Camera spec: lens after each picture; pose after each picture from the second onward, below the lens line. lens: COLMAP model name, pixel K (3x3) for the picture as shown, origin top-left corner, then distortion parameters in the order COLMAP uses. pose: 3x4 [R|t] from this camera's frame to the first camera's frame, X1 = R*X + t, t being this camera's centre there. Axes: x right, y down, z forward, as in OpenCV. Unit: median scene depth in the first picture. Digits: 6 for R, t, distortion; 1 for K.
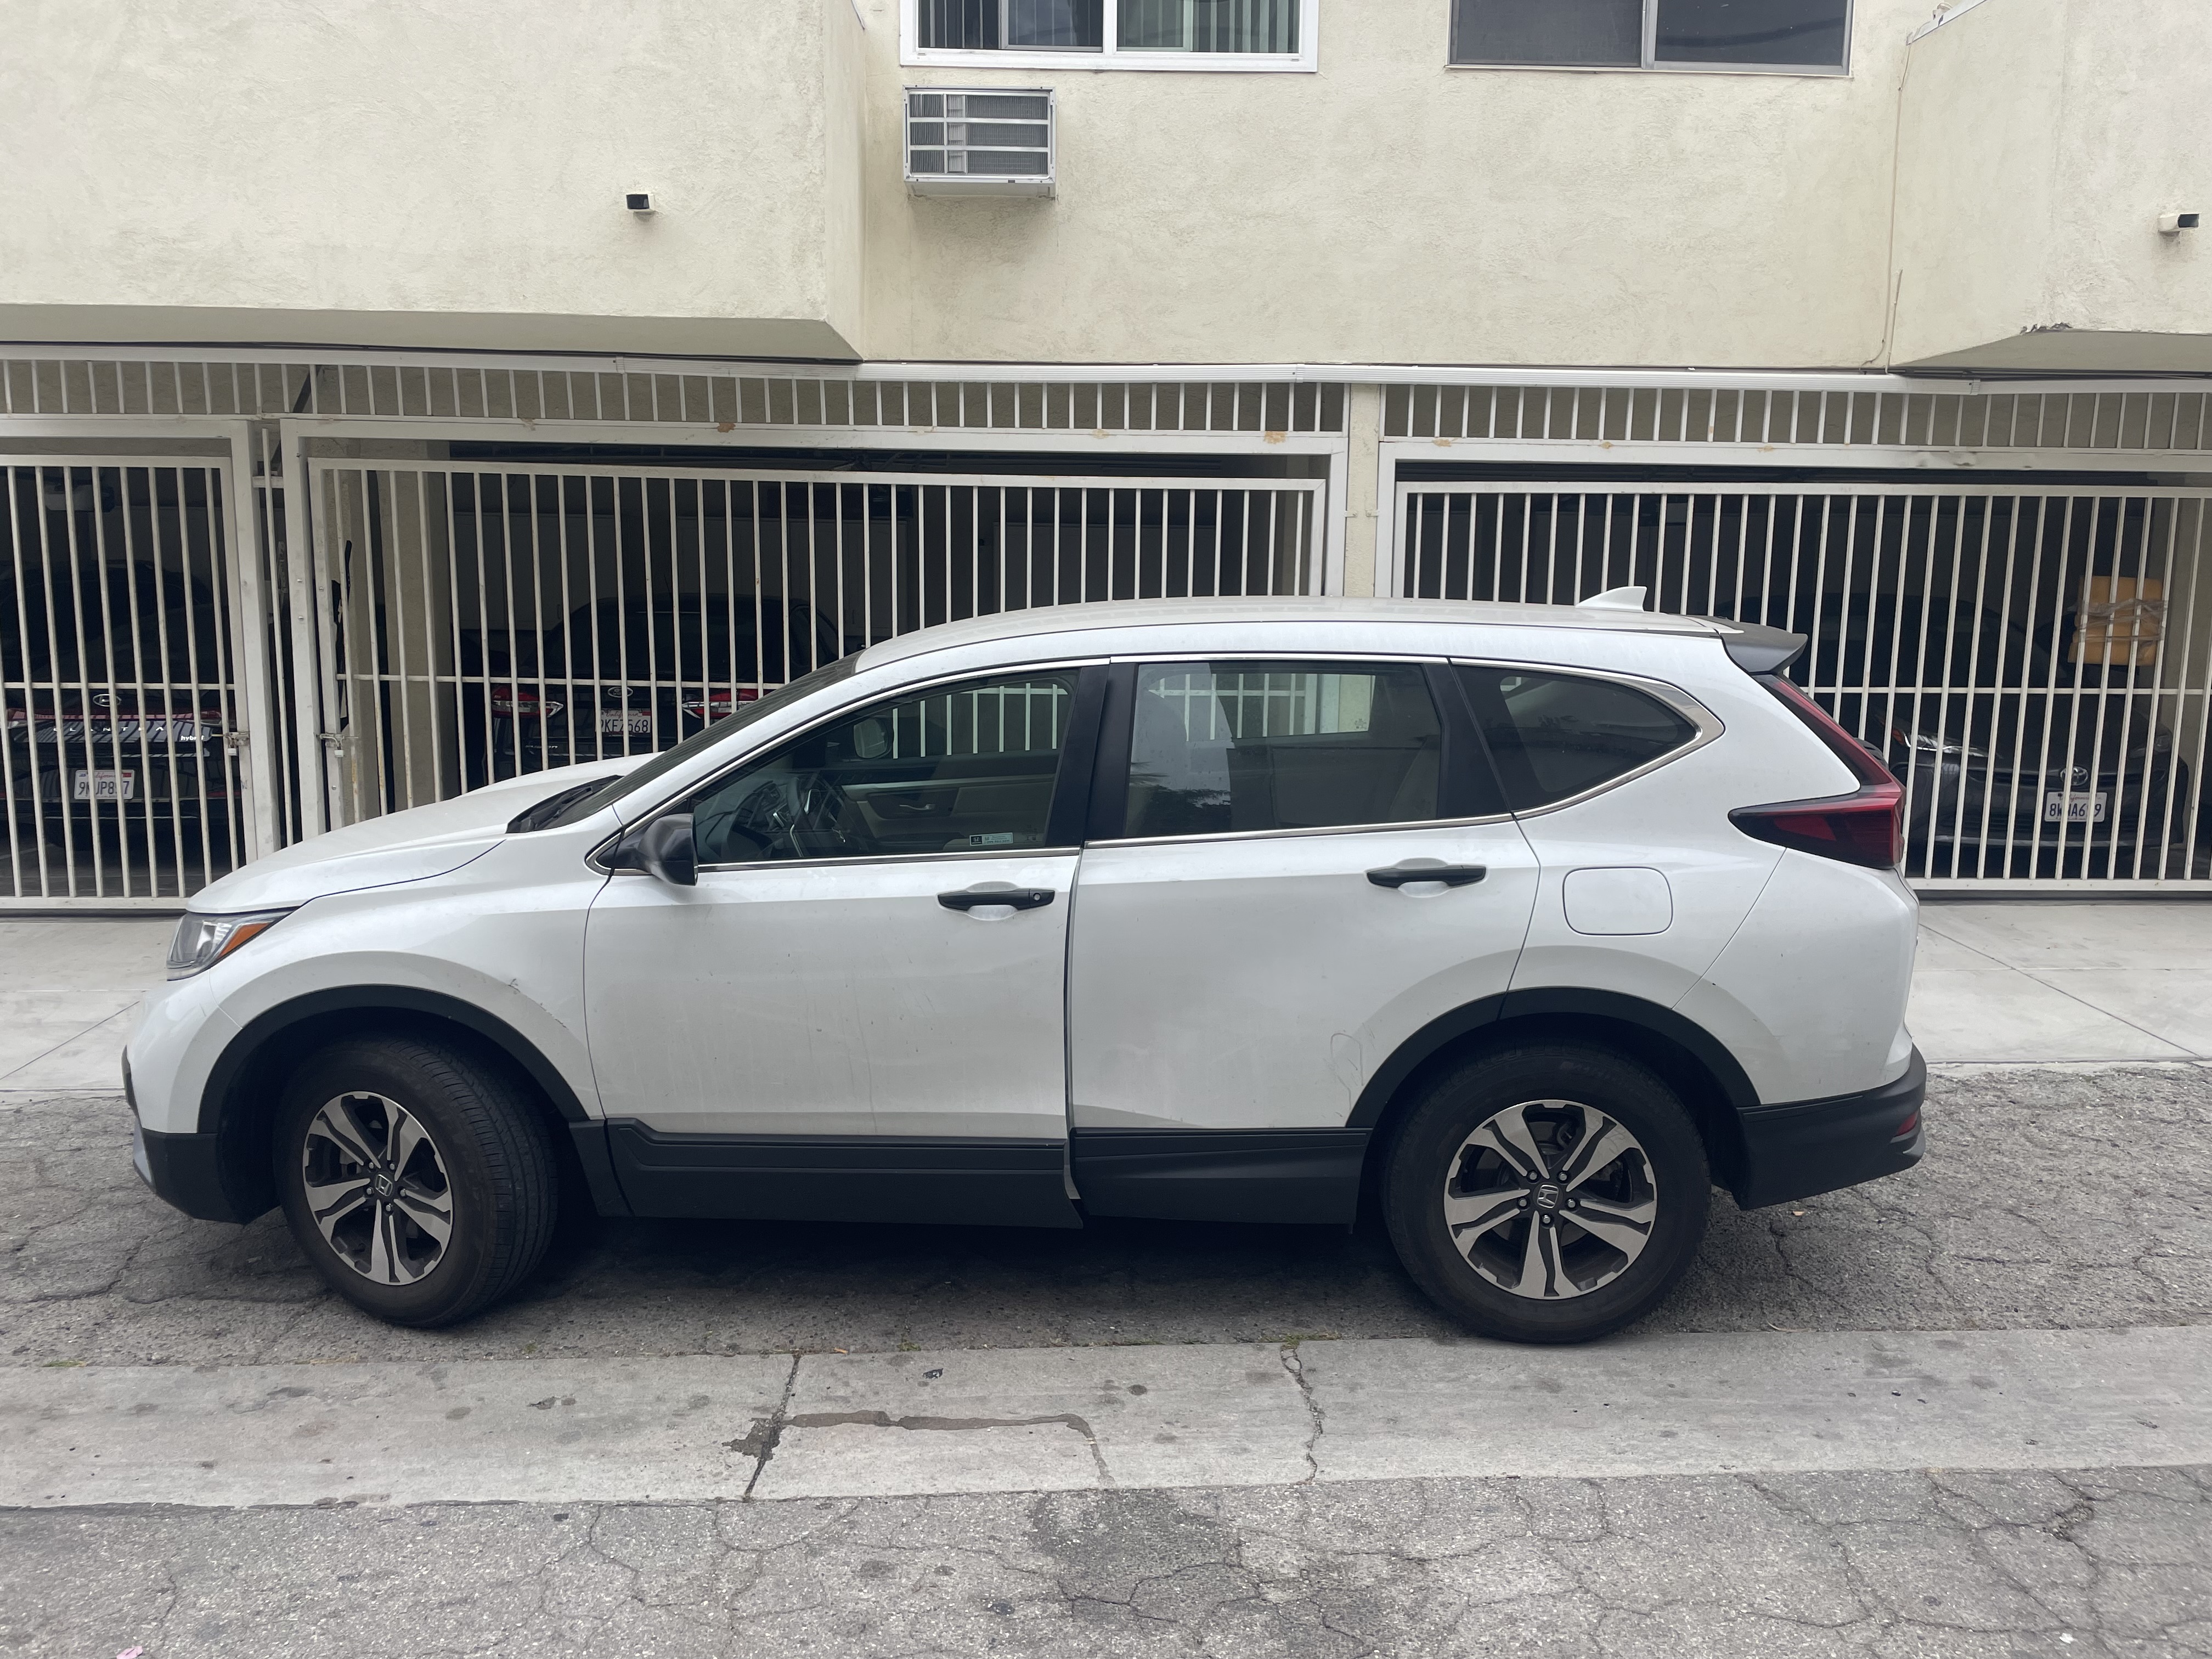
lens RADIAL K [[1662.7, 0, 1096.7], [0, 1662.7, 826.8], [0, 0, 1]] dist [0.082277, -0.107826]
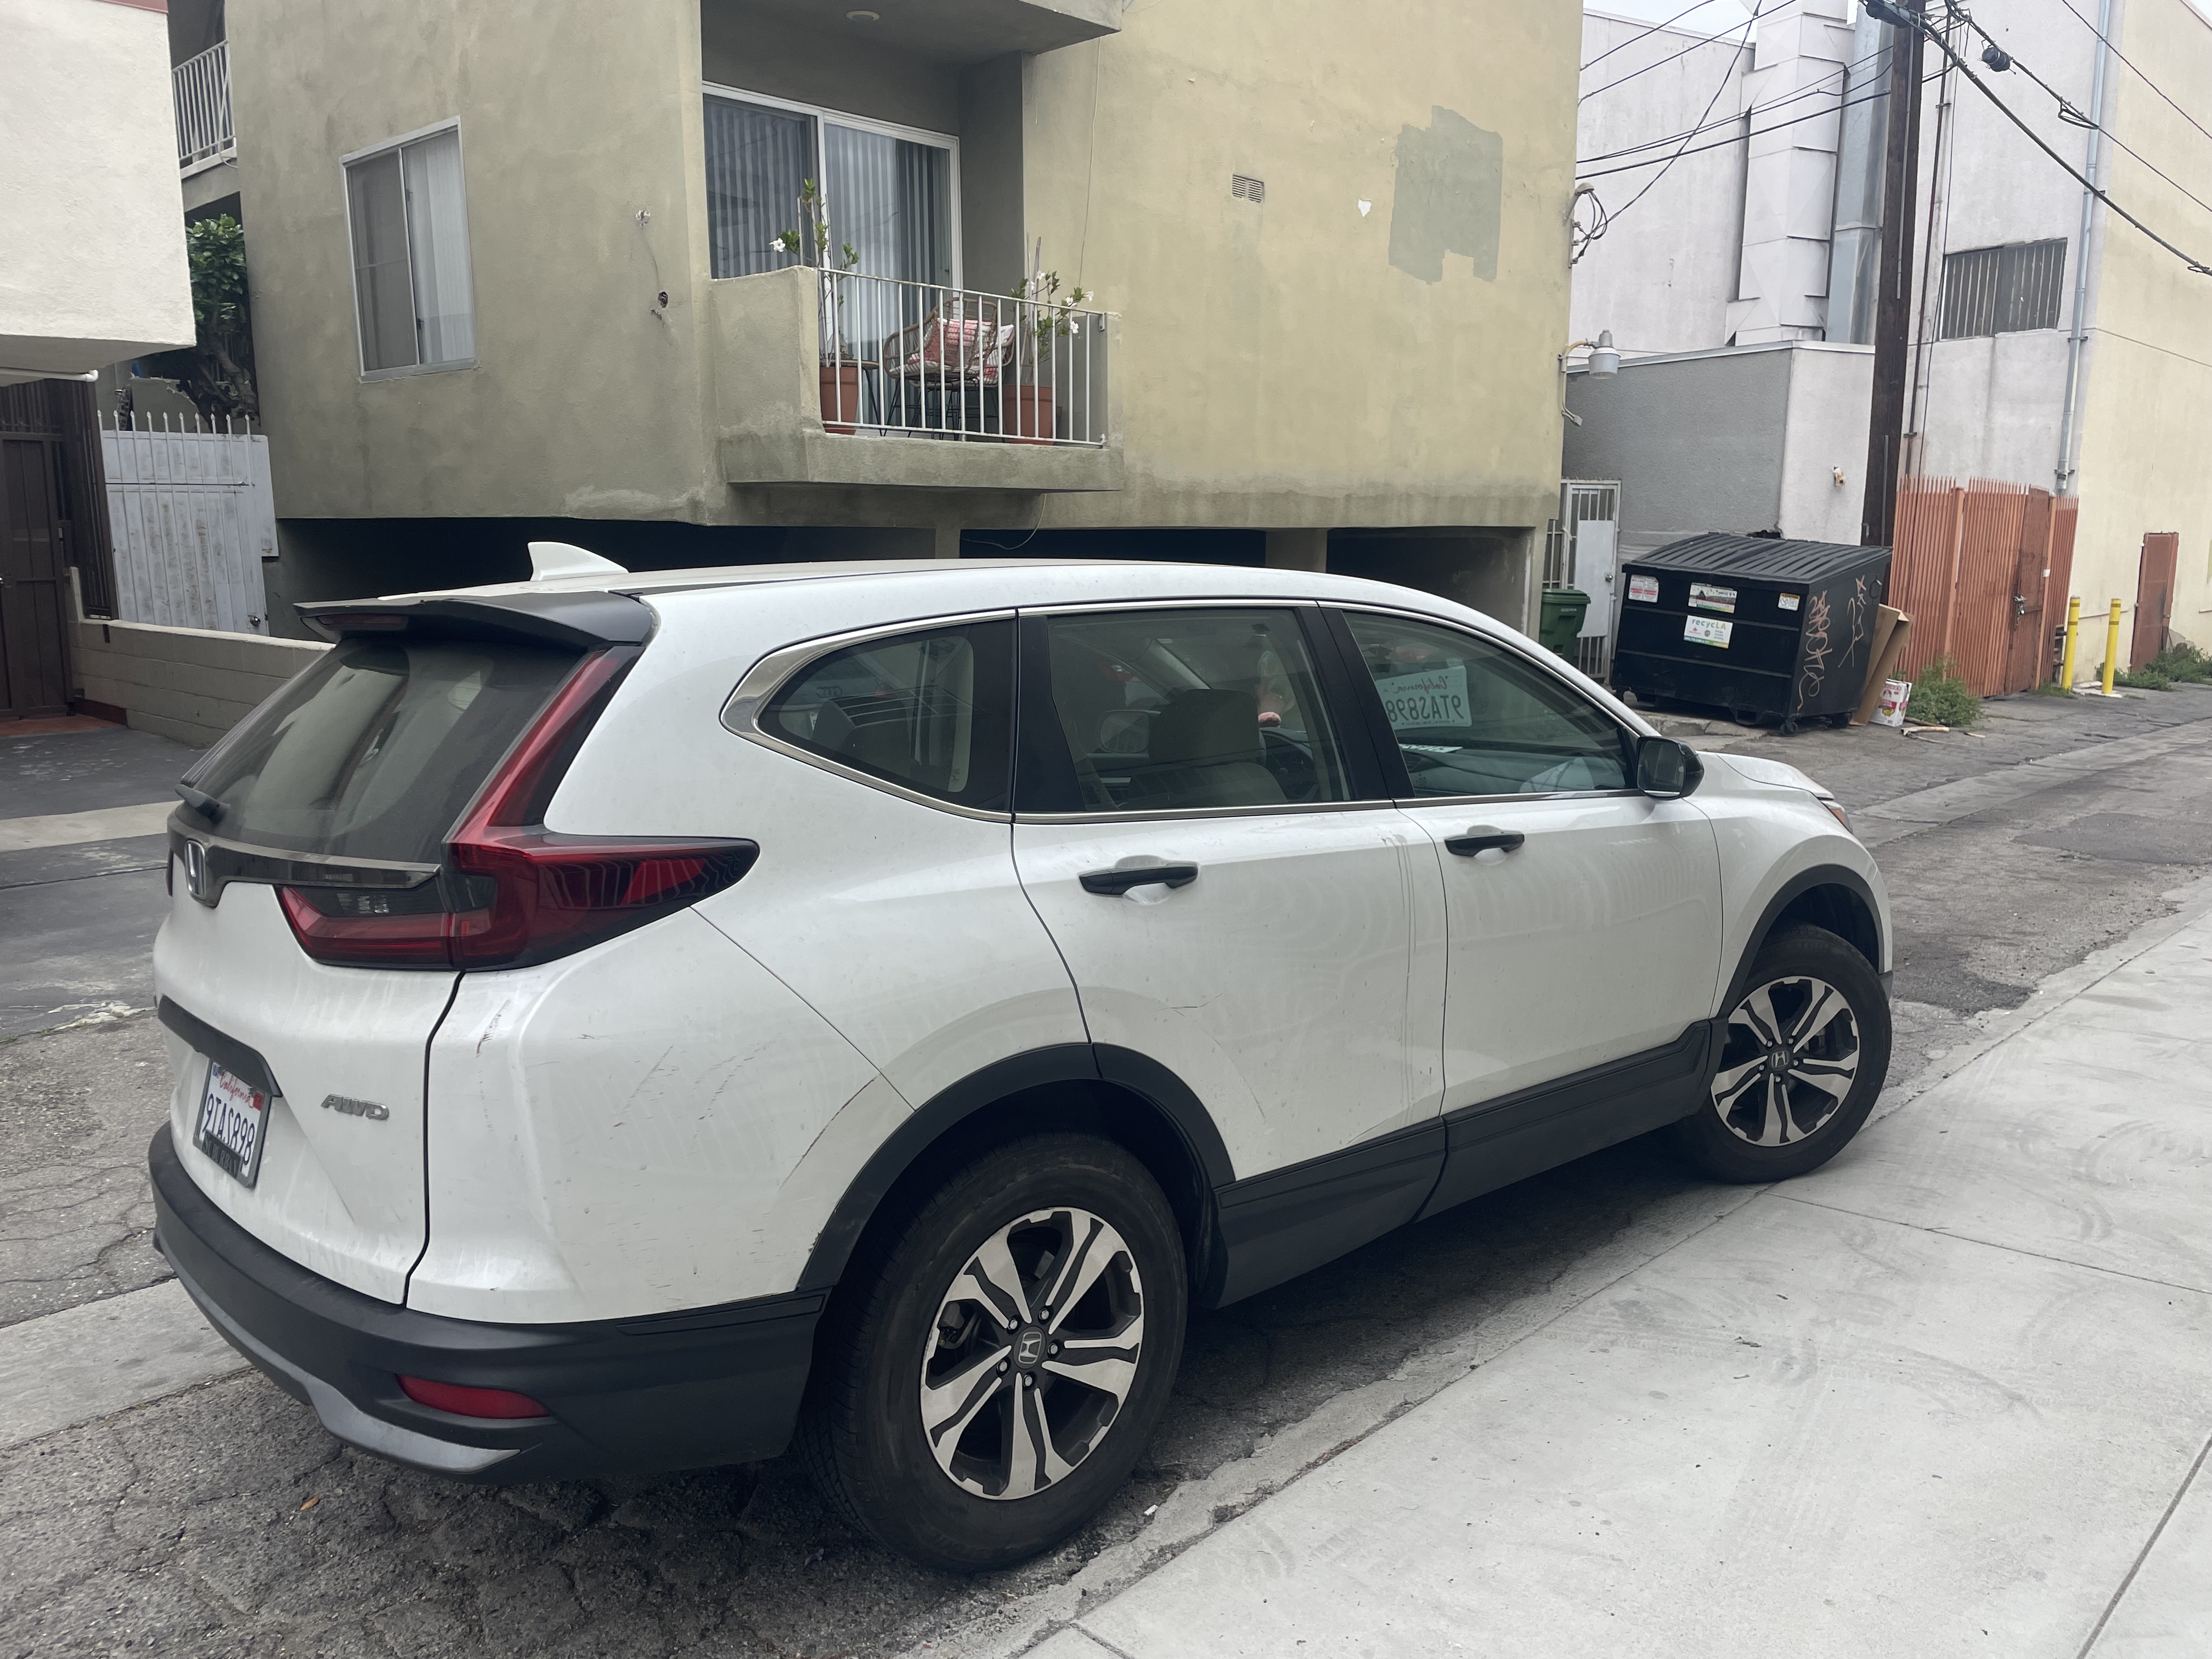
lens RADIAL K [[1662.7, 0, 1110.2], [0, 1662.7, 838.4], [0, 0, 1]] dist [0.082277, -0.107826]
pose [[-0.703112, 0.117054, -0.701378, 0.452863], [-0.110380, 0.956435, 0.270274, -0.164884], [0.702459, 0.267451, -0.659561, 1.142048]]
